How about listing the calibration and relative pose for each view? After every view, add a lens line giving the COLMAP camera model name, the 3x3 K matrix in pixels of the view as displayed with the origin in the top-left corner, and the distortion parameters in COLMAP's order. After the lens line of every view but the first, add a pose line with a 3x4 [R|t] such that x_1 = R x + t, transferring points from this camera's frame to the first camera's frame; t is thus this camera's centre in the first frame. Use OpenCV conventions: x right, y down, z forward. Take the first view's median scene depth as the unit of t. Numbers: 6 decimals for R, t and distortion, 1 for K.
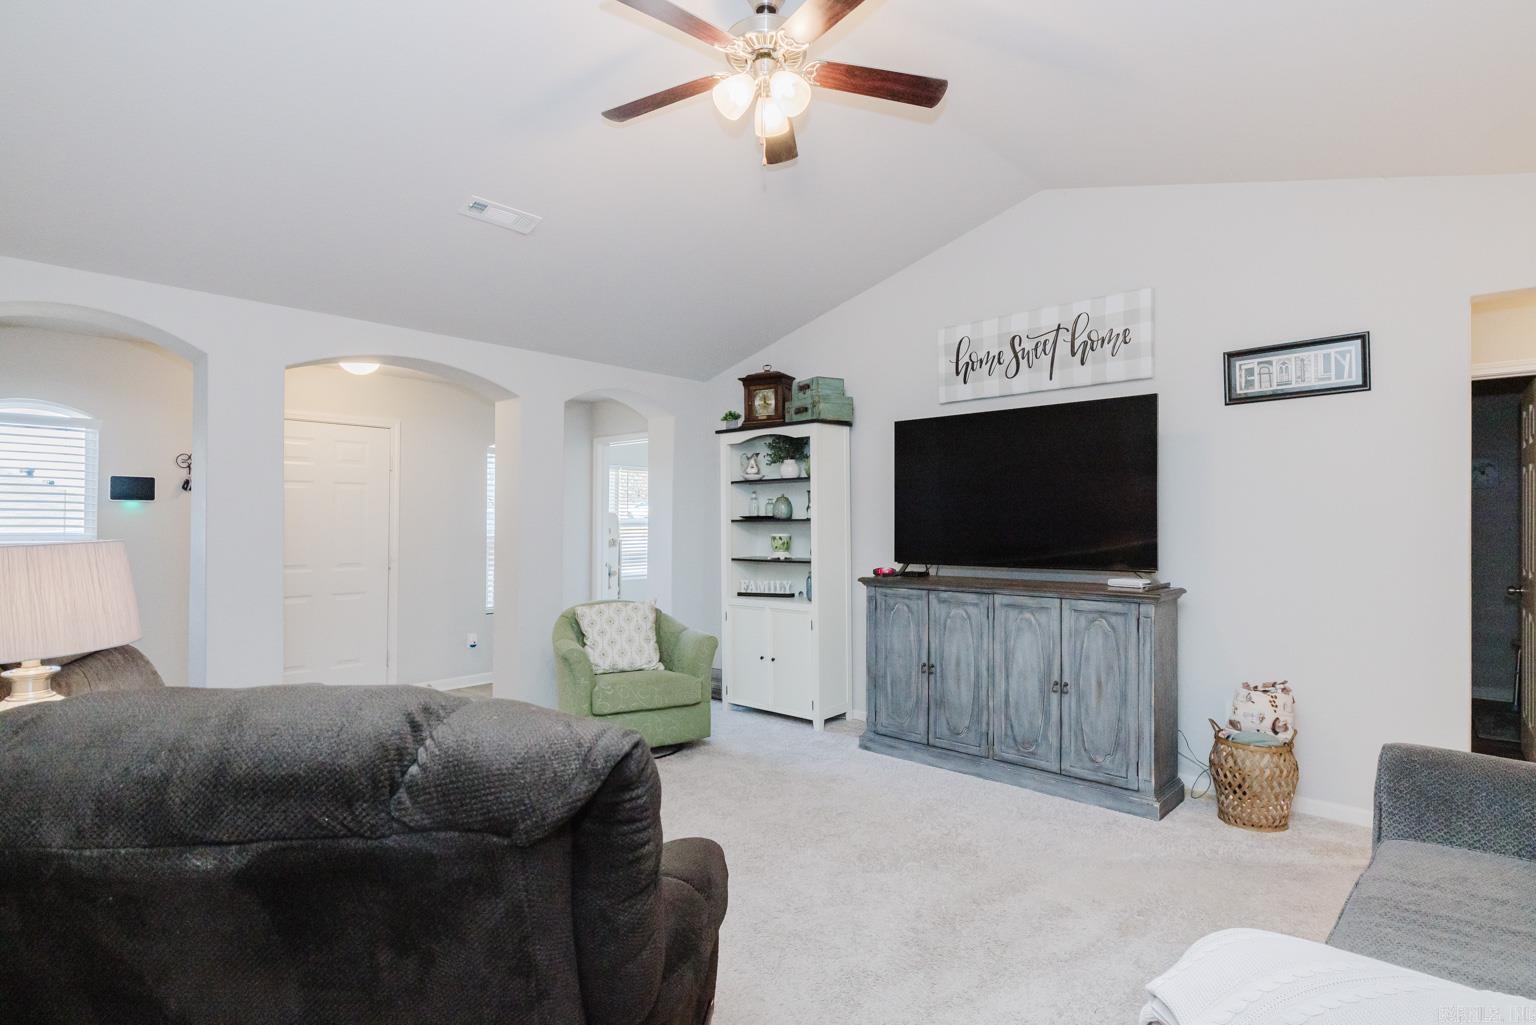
lens RADIAL K [[803.6, 0, 794.1], [0, 803.6, 493.0], [0, 0, 1]] dist [-0.000504, 0.001271]
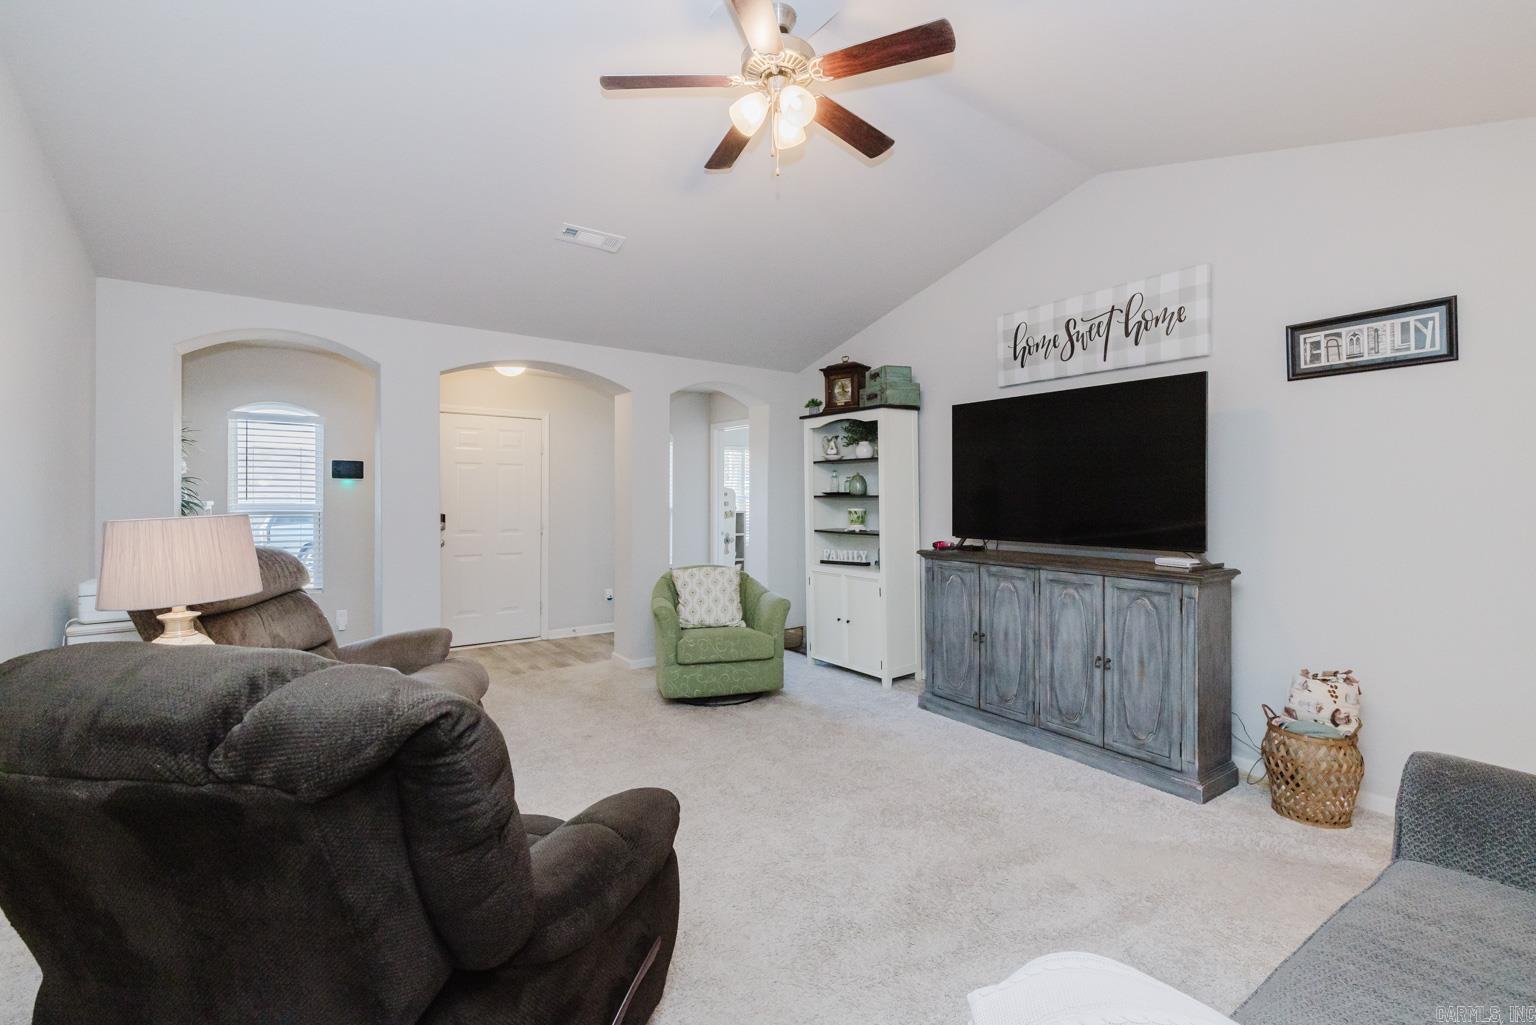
lens RADIAL K [[704.1, 0, 775.5], [0, 704.1, 476.2], [0, 0, 1]] dist [0.008226, -0.000505]
pose [[0.977858, -0.001164, -0.209266, 0.094870], [0.003270, 0.999947, 0.009715, -0.004338], [0.209244, -0.010184, 0.977810, 0.033426]]
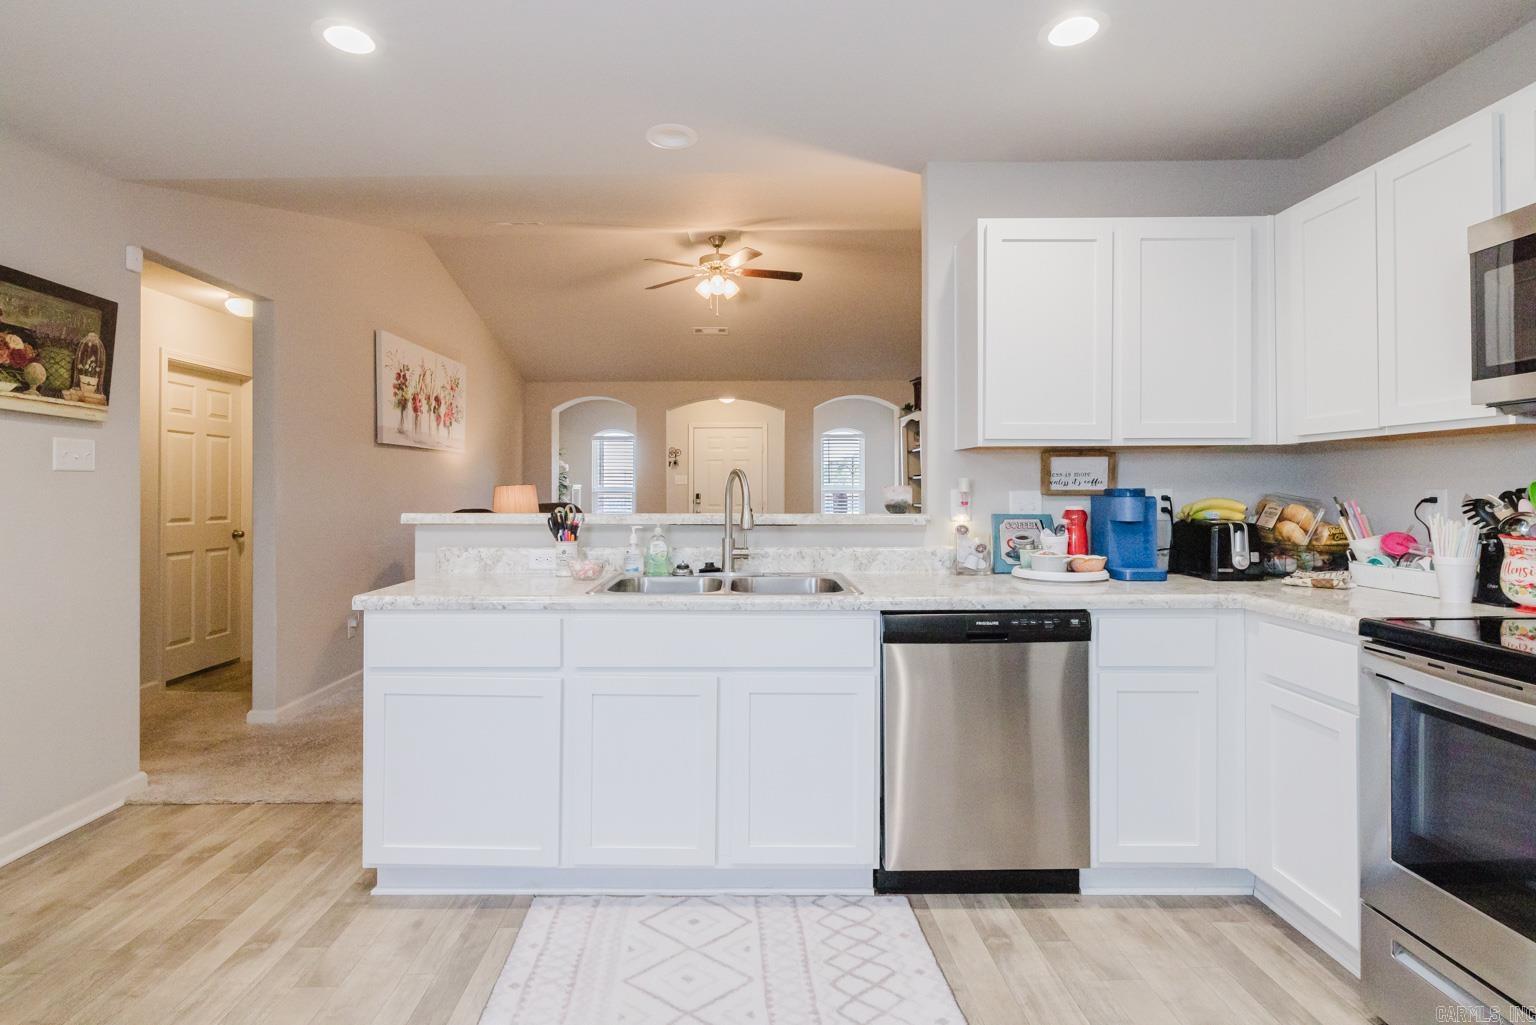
lens RADIAL K [[758.3, 0, 737.6], [0, 758.3, 473.5], [0, 0, 1]] dist [-0.009482, 0.004602]
pose [[0.674298, -0.017305, -0.738257, 0.928909], [0.030906, 0.999511, 0.004799, 0.012746], [0.737813, -0.026052, 0.674503, -0.217466]]
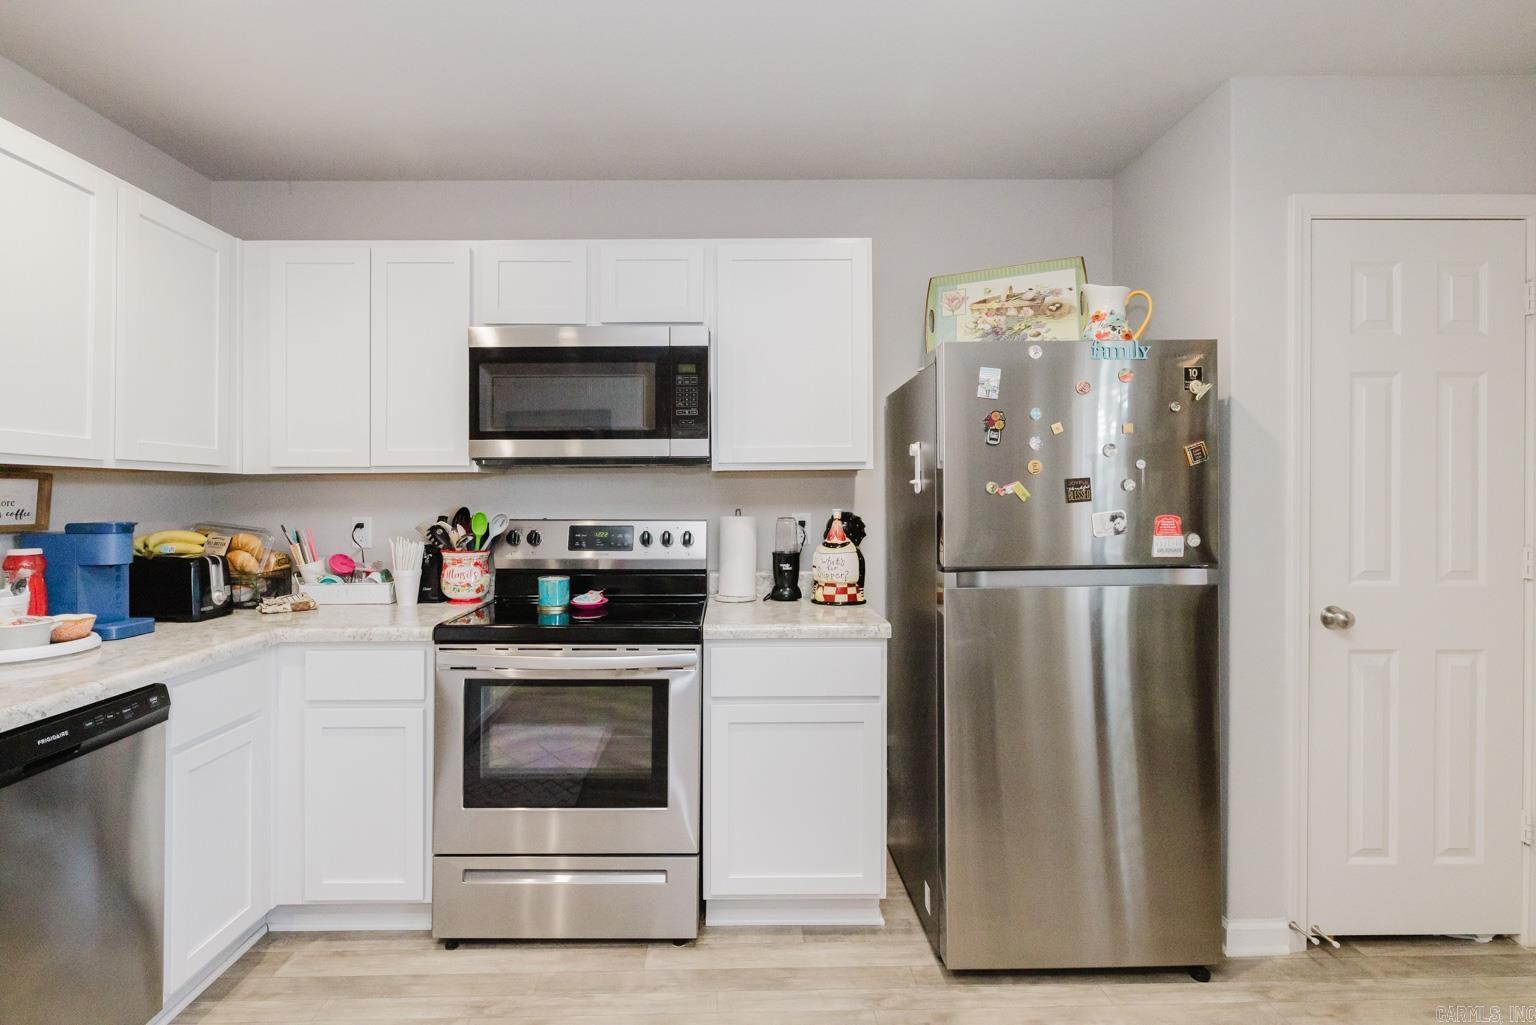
lens RADIAL K [[758.3, 0, 738.8], [0, 758.3, 493.2], [0, 0, 1]] dist [-0.009482, 0.004602]
pose [[0.725446, 0.000347, 0.688279, 0.664629], [-0.022044, 0.999499, 0.022730, -0.000291], [-0.687926, -0.031661, 0.725090, -0.197123]]
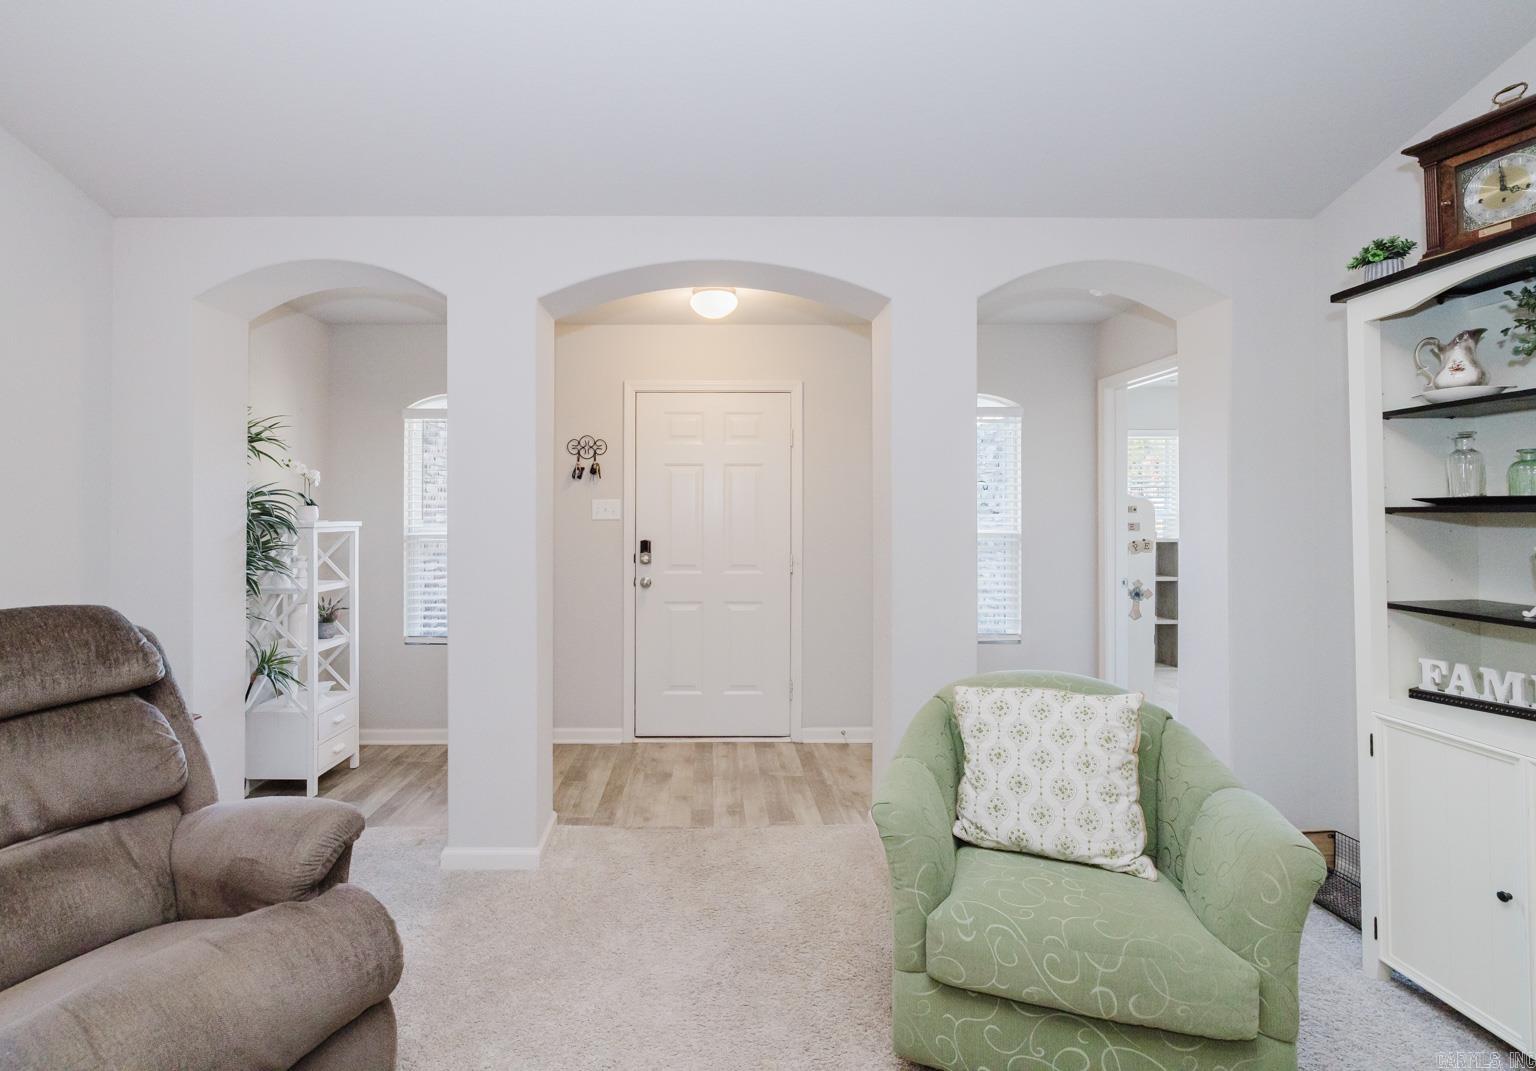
lens RADIAL K [[729.7, 0, 704.0], [0, 729.7, 509.5], [0, 0, 1]] dist [-0.011249, 0.001492]
pose [[0.664764, -0.004210, -0.747042, -0.042992], [0.027867, 0.999428, 0.019166, 0.022601], [0.746534, -0.033559, 0.664501, 0.632644]]
